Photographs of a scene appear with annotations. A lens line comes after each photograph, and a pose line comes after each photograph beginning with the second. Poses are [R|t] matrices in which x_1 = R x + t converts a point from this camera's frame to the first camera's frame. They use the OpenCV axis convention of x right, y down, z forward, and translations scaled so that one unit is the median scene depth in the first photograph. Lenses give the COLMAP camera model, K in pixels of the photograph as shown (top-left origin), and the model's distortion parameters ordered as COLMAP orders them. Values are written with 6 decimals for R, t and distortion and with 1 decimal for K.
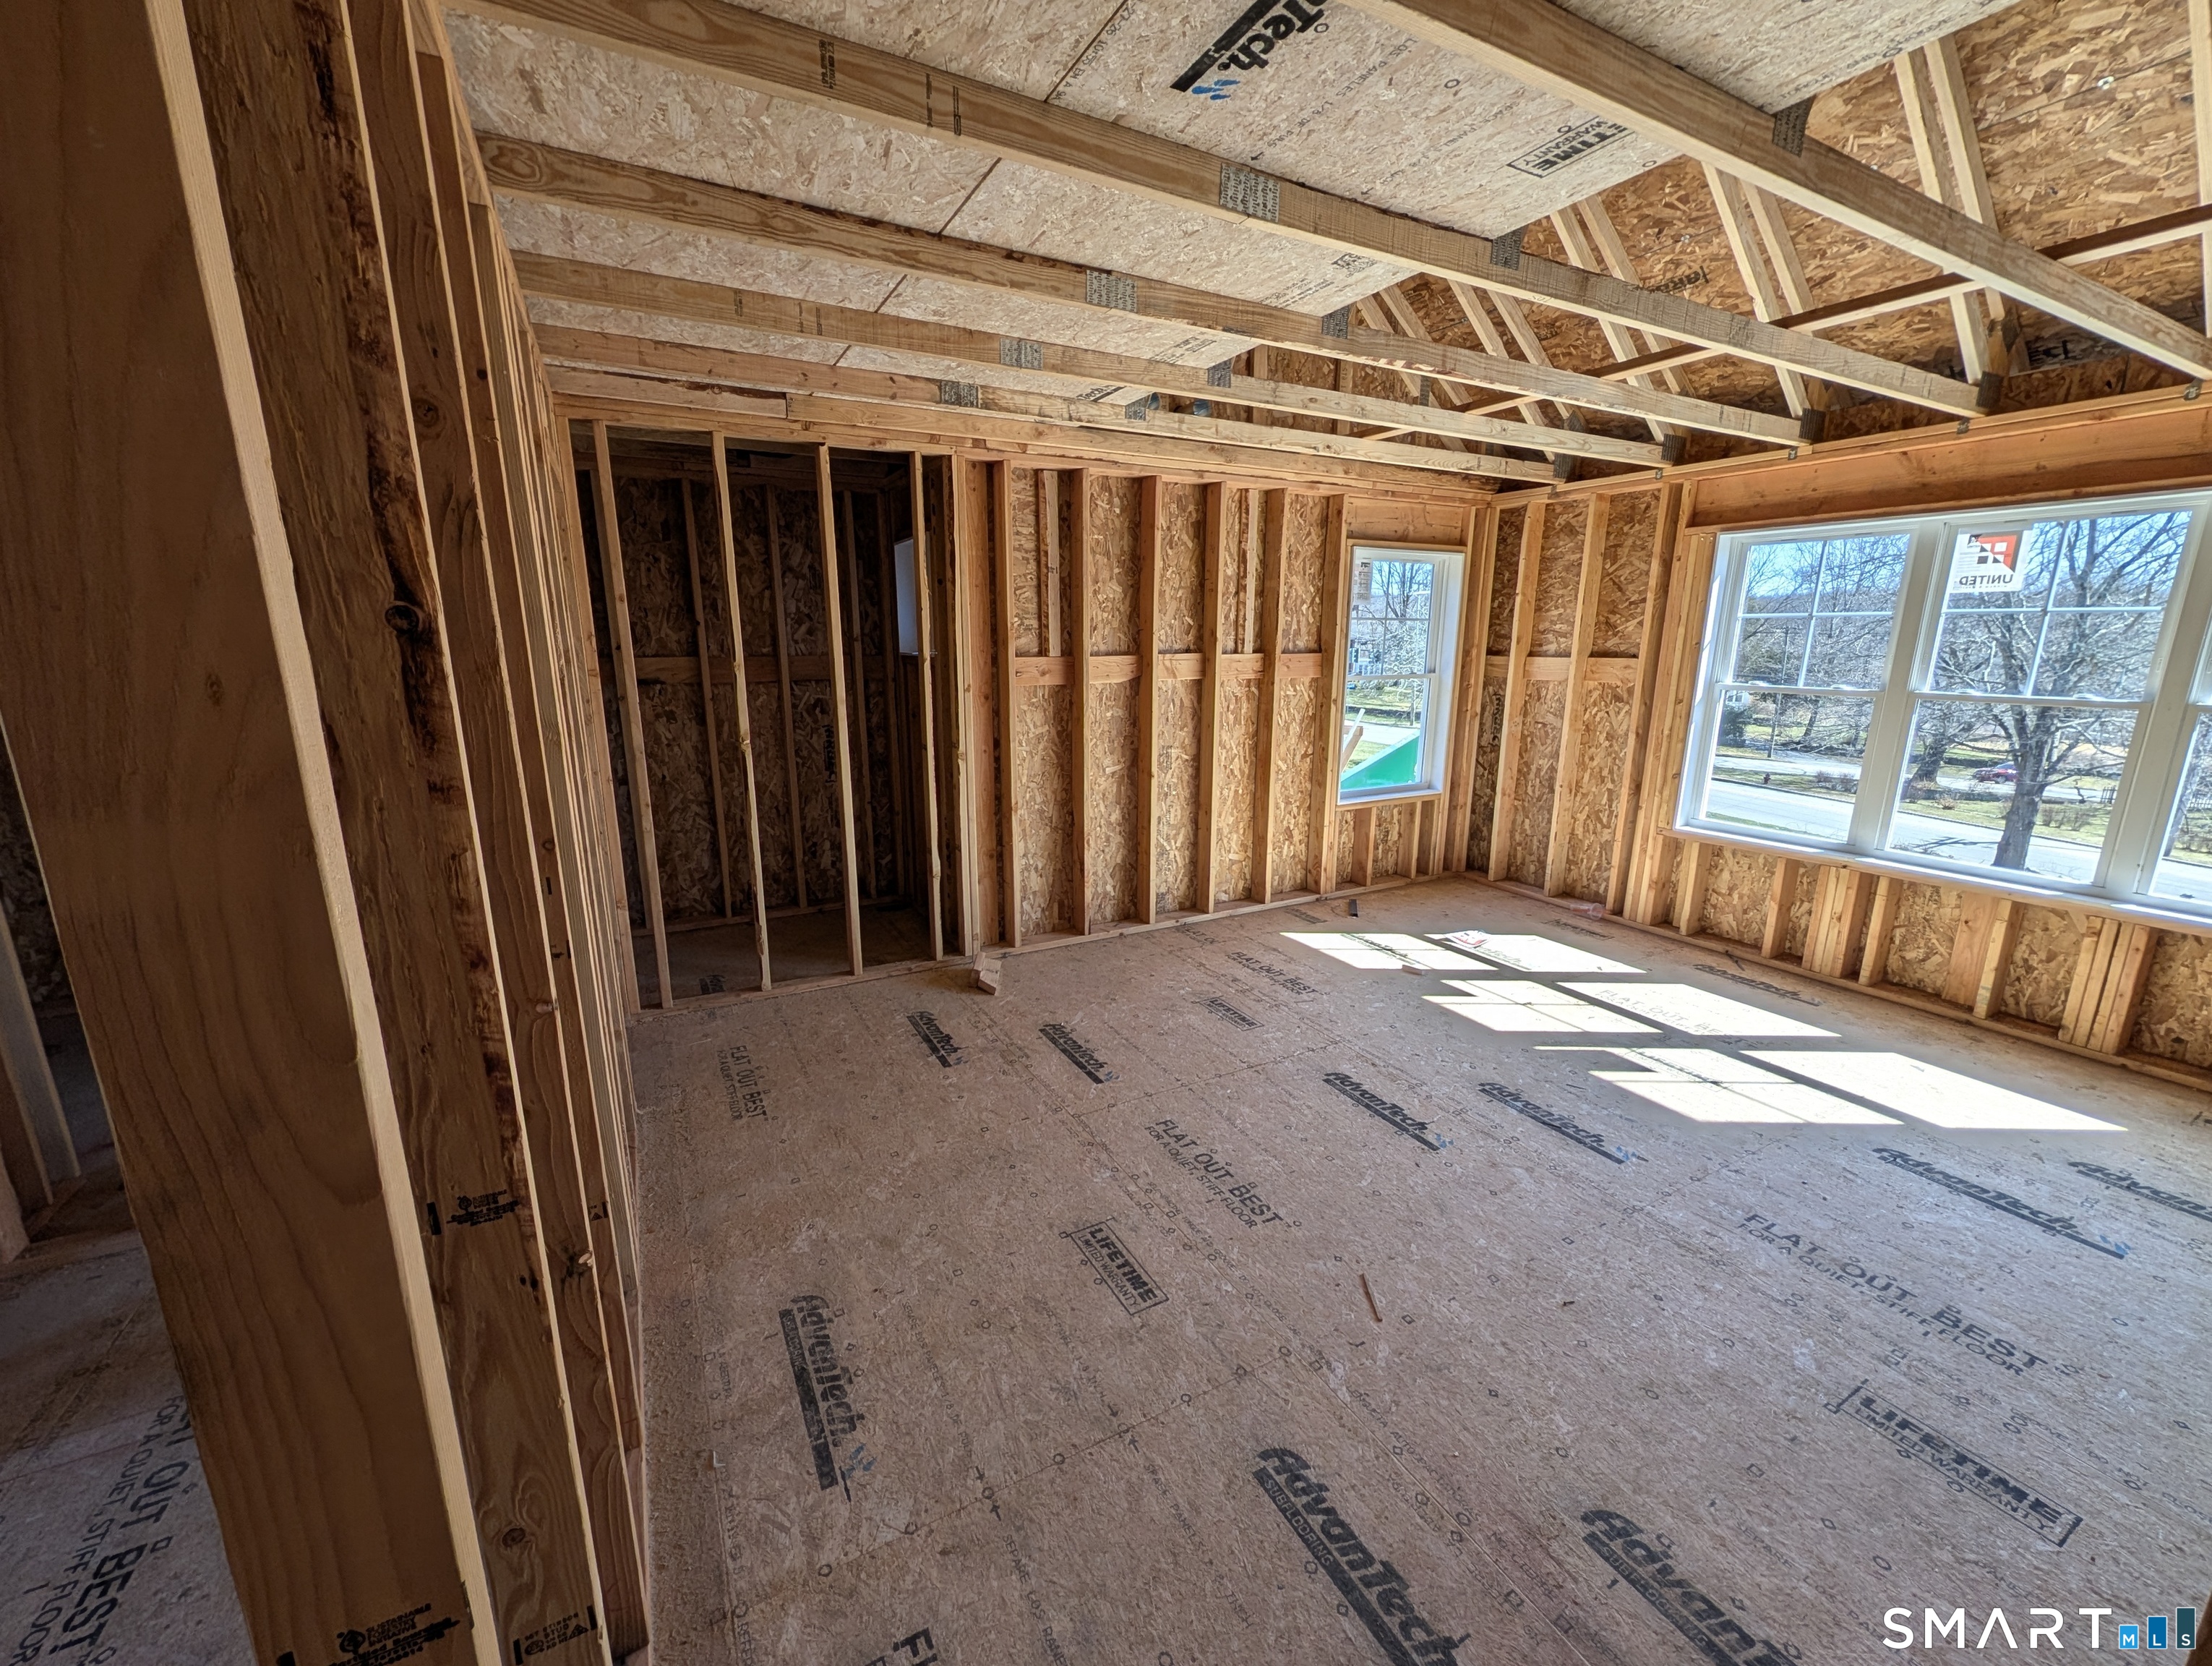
lens RADIAL K [[886.2, 0, 1102.9], [0, 886.2, 839.4], [0, 0, 1]] dist [0.002200, 0.000364]
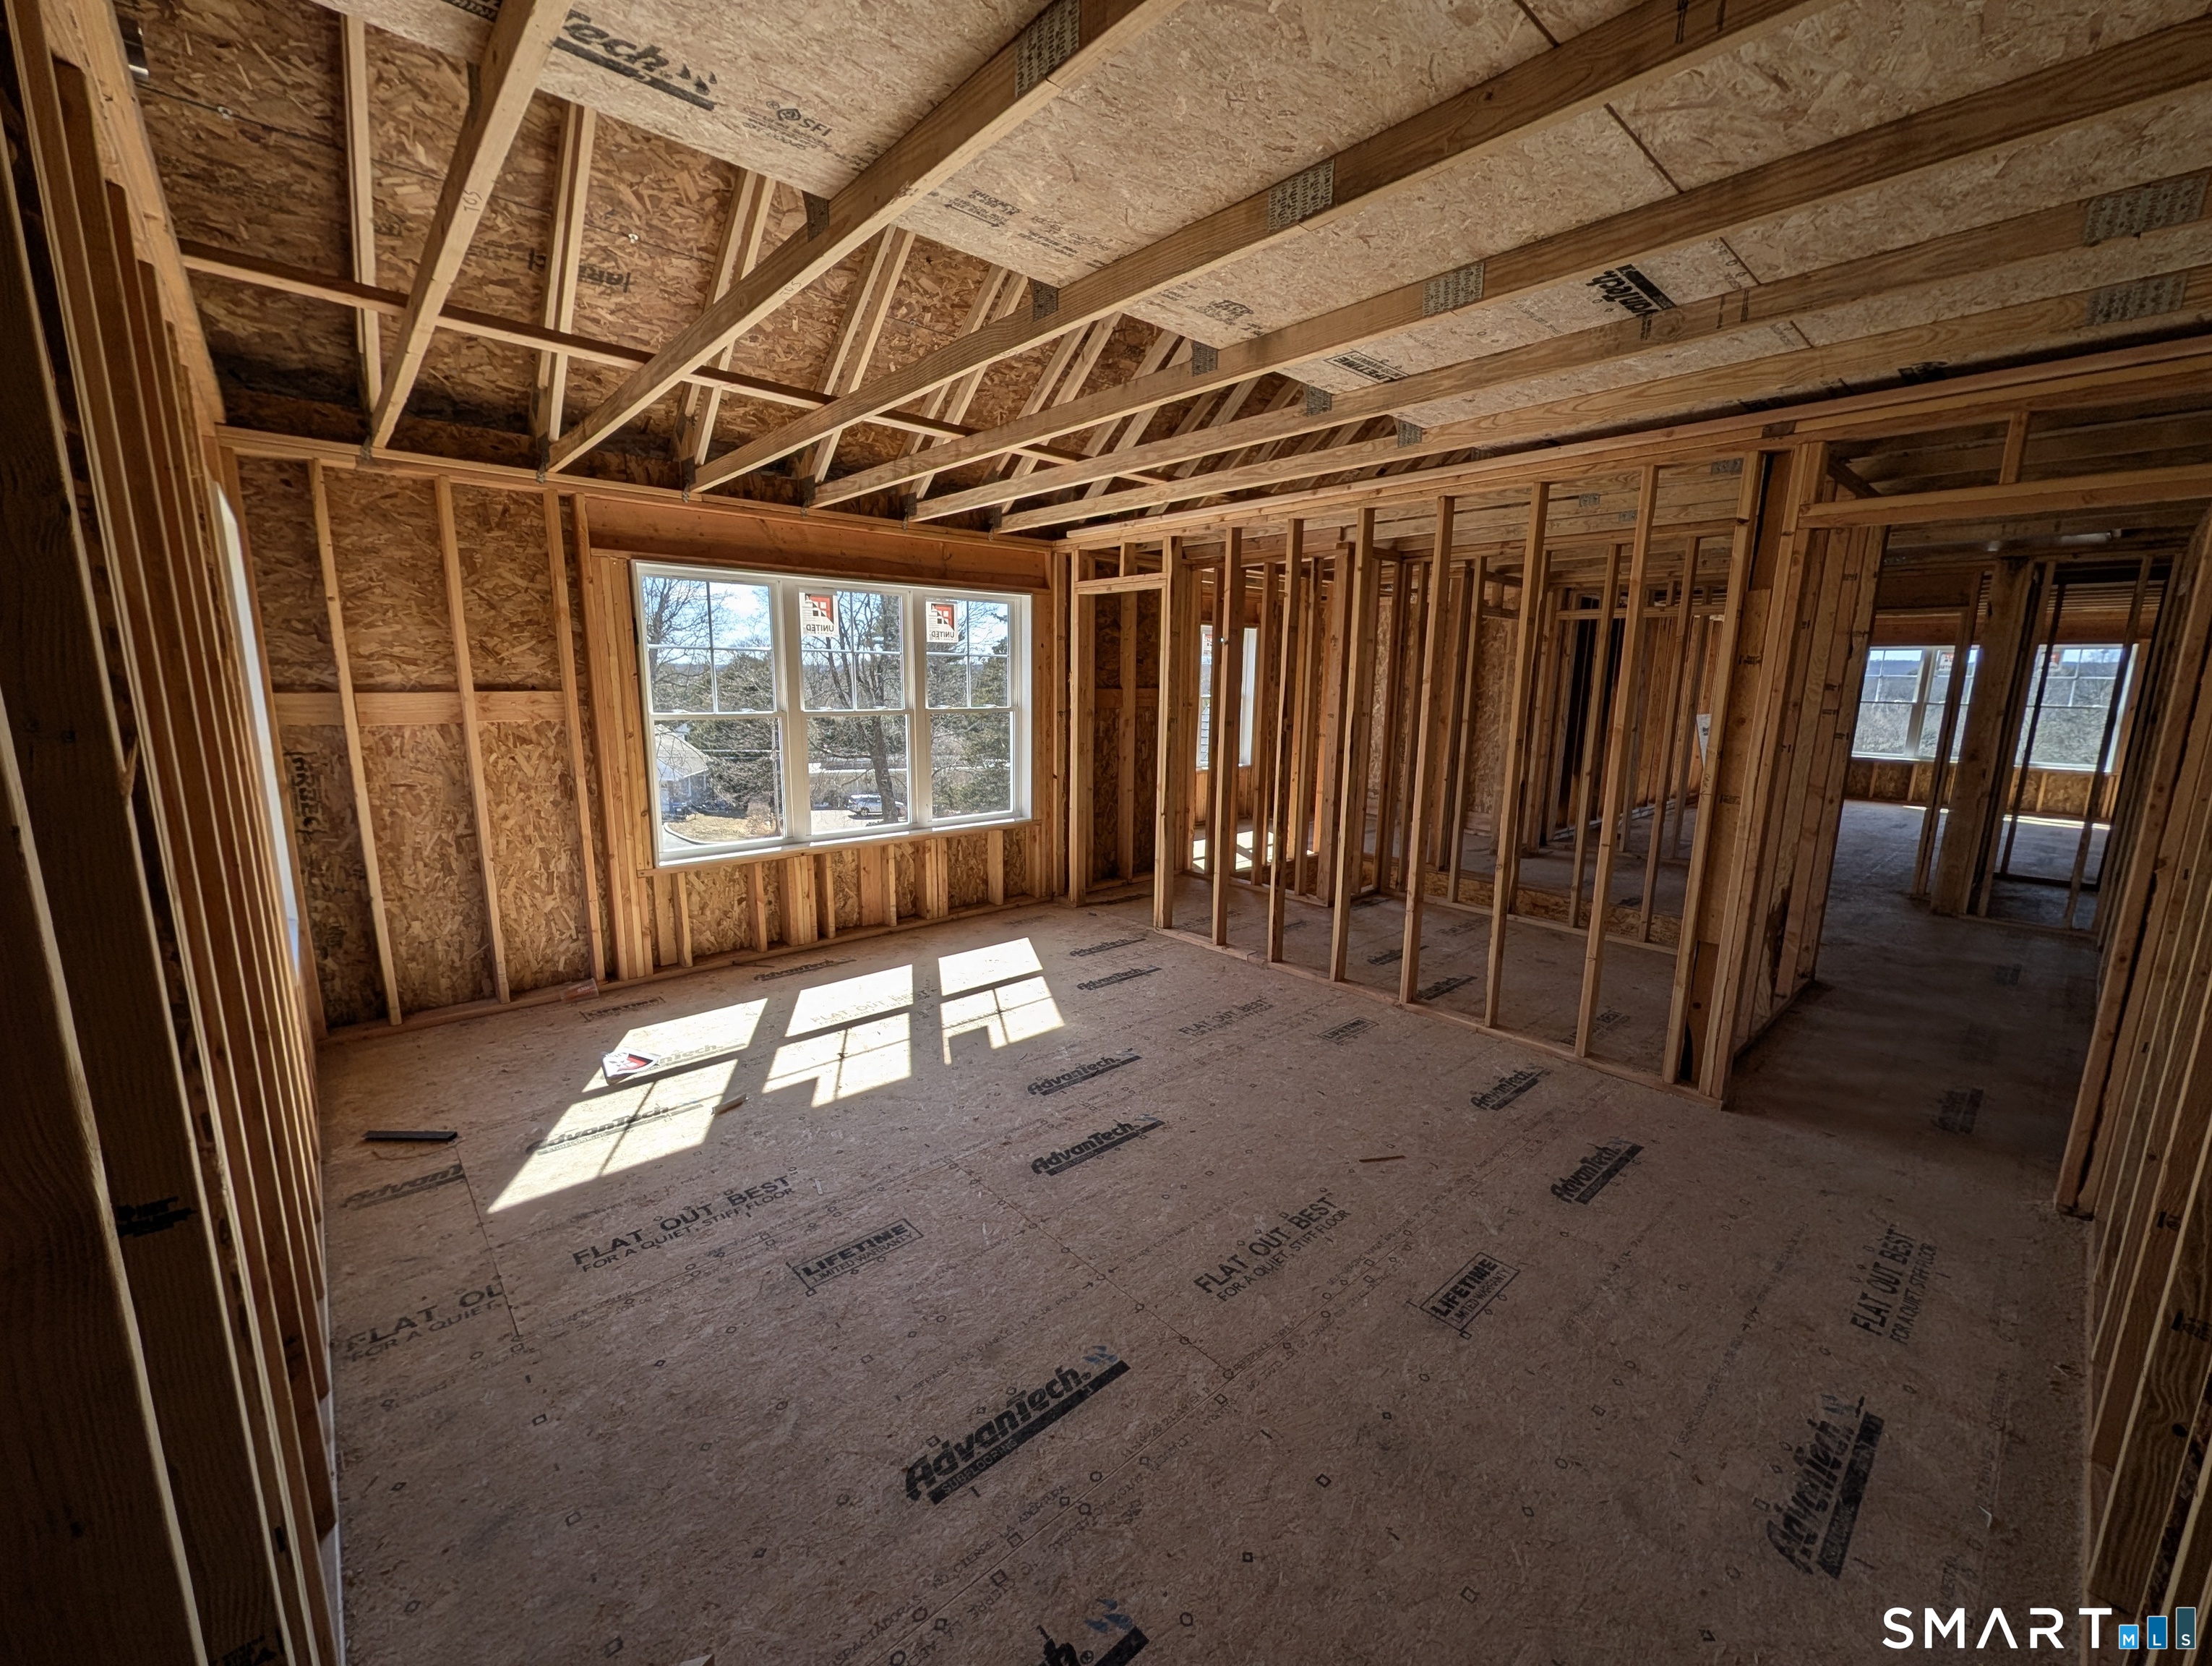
lens RADIAL K [[886.2, 0, 1102.9], [0, 886.2, 839.4], [0, 0, 1]] dist [0.002200, 0.000364]
pose [[-0.237999, -0.183725, 0.953730, -0.432441], [0.204161, 0.950544, 0.234059, -0.191707], [-0.949565, 0.250421, -0.188719, 0.830784]]
